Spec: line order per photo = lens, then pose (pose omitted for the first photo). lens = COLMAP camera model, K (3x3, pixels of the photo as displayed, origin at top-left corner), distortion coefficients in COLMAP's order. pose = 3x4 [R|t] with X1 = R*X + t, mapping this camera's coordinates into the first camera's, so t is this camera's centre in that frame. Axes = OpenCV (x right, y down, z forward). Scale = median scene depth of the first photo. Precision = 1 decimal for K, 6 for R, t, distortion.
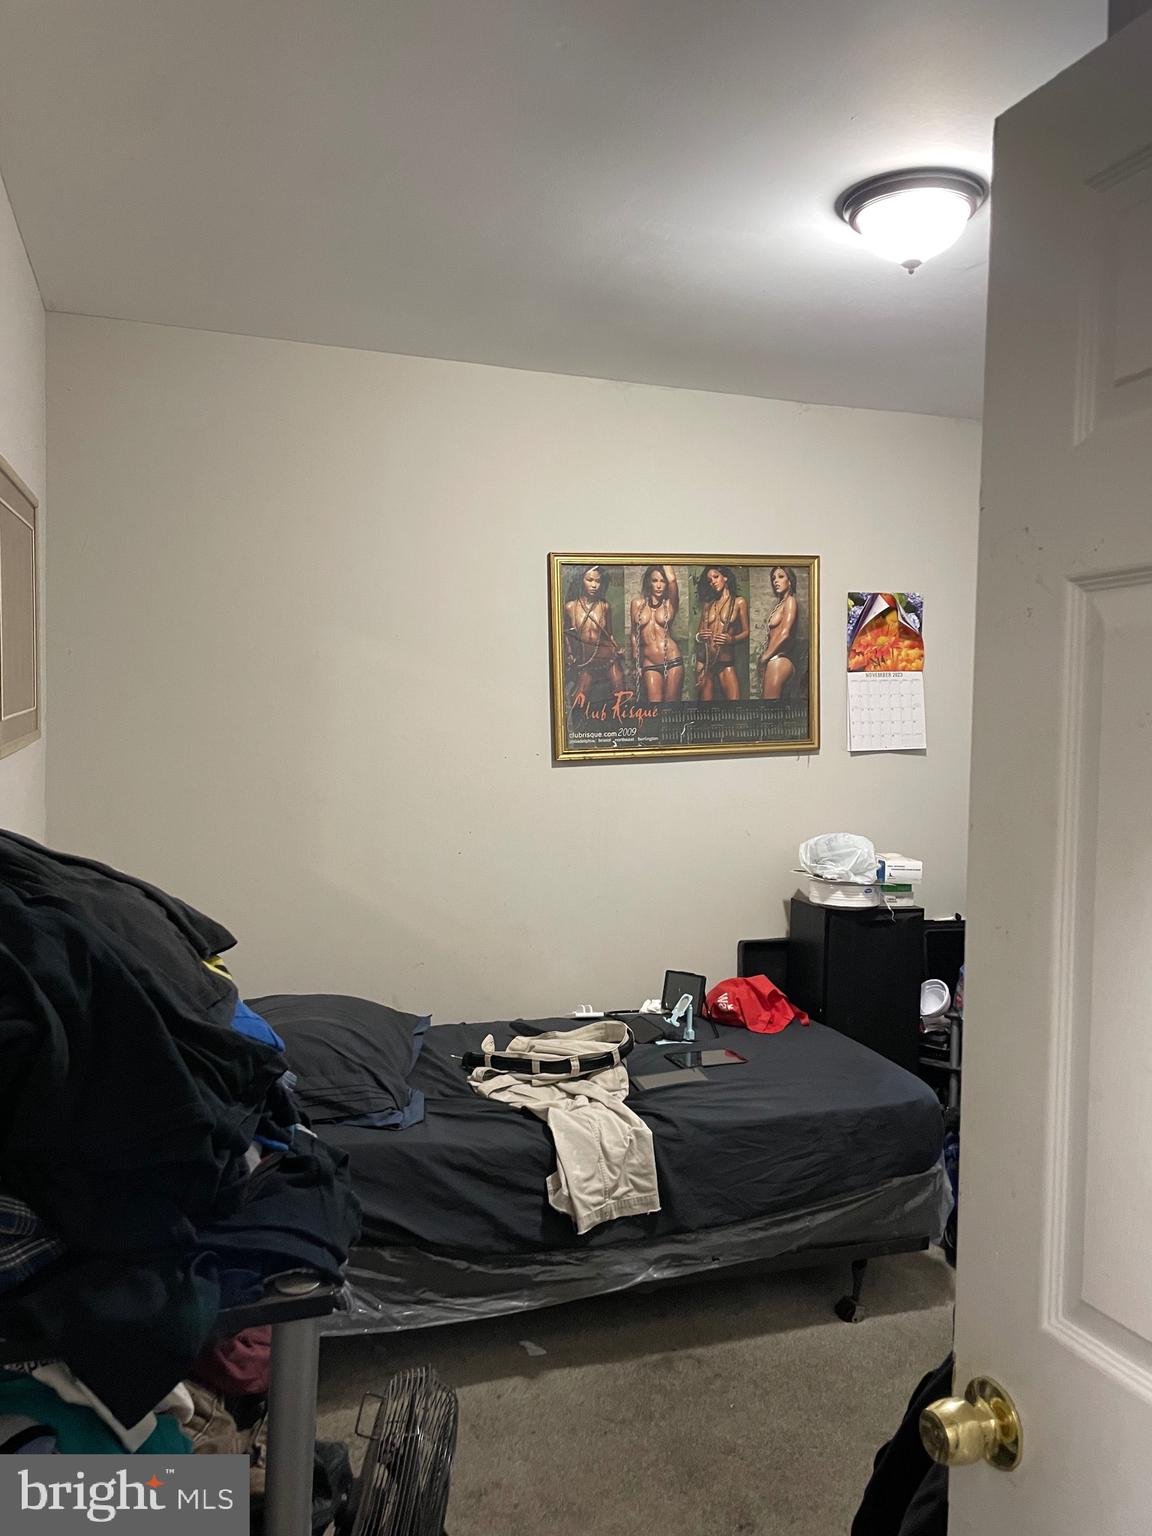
lens RADIAL K [[1158.9, 0, 576.0], [0, 1158.9, 768.0], [0, 0, 1]] dist [0.101081, -0.138996]
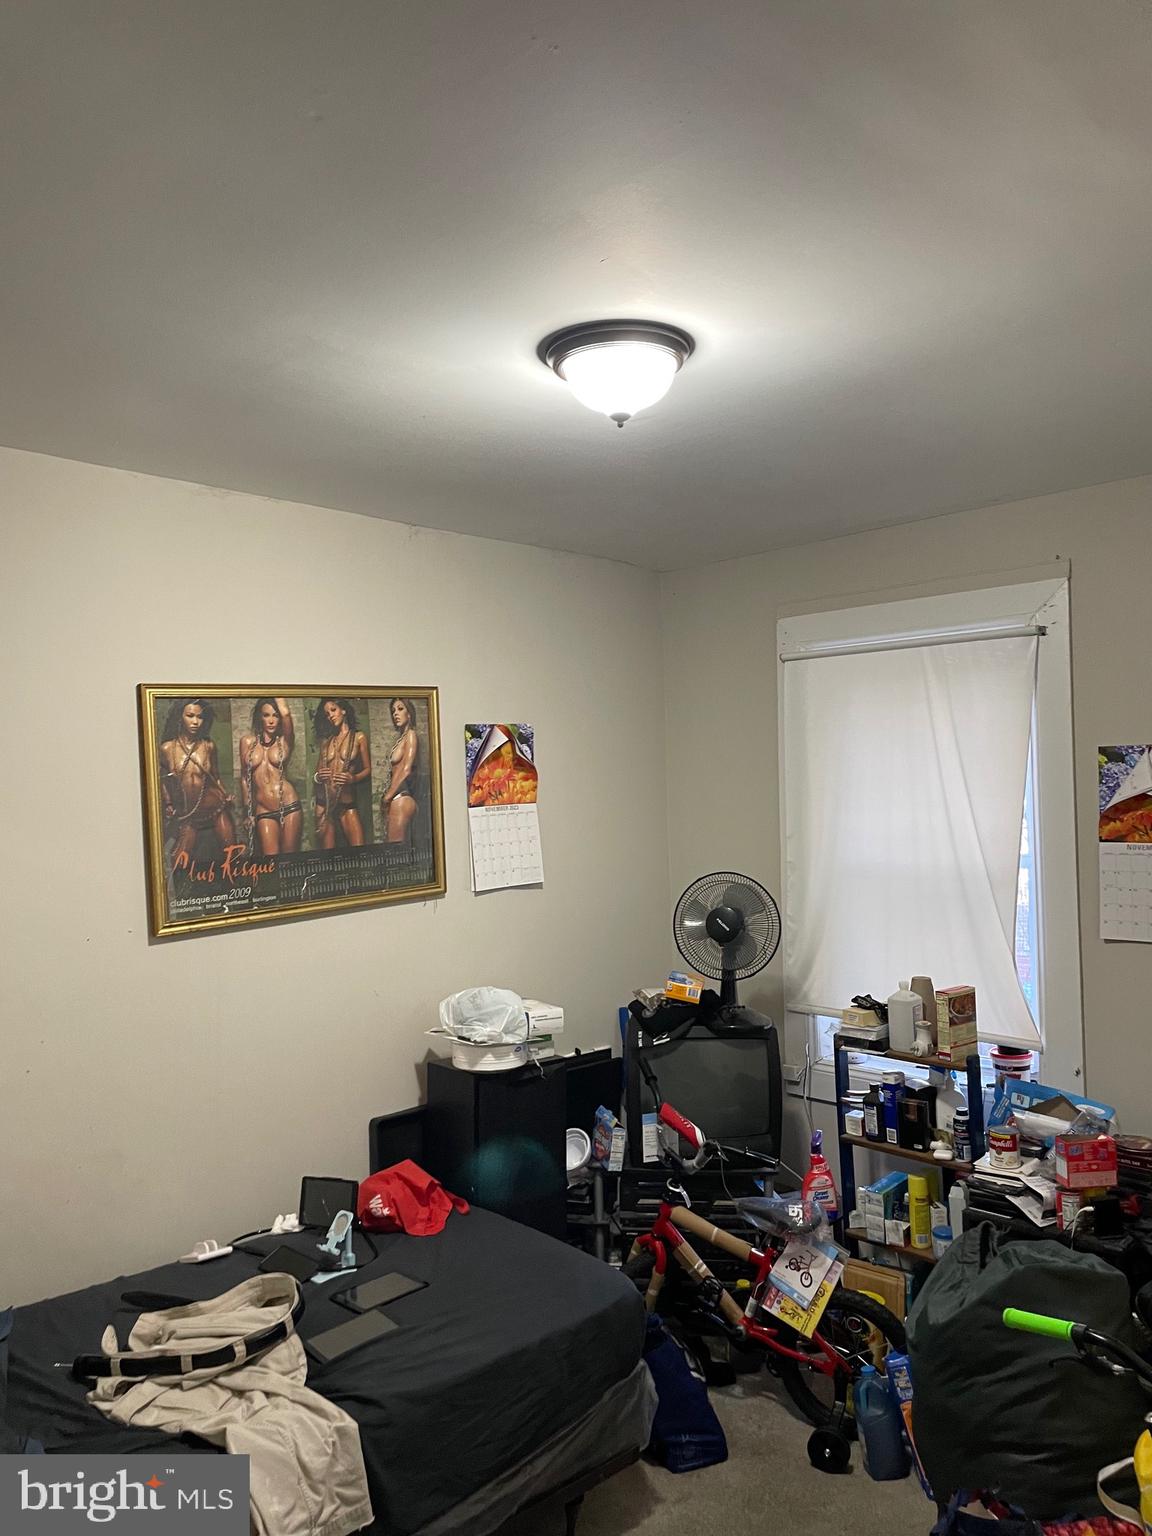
lens RADIAL K [[1158.9, 0, 576.0], [0, 1158.9, 768.0], [0, 0, 1]] dist [0.101081, -0.138996]
pose [[0.901603, -0.021826, 0.432014, -0.102655], [0.049059, 0.997442, -0.051994, -0.066525], [-0.429774, 0.068072, 0.900367, 0.122184]]
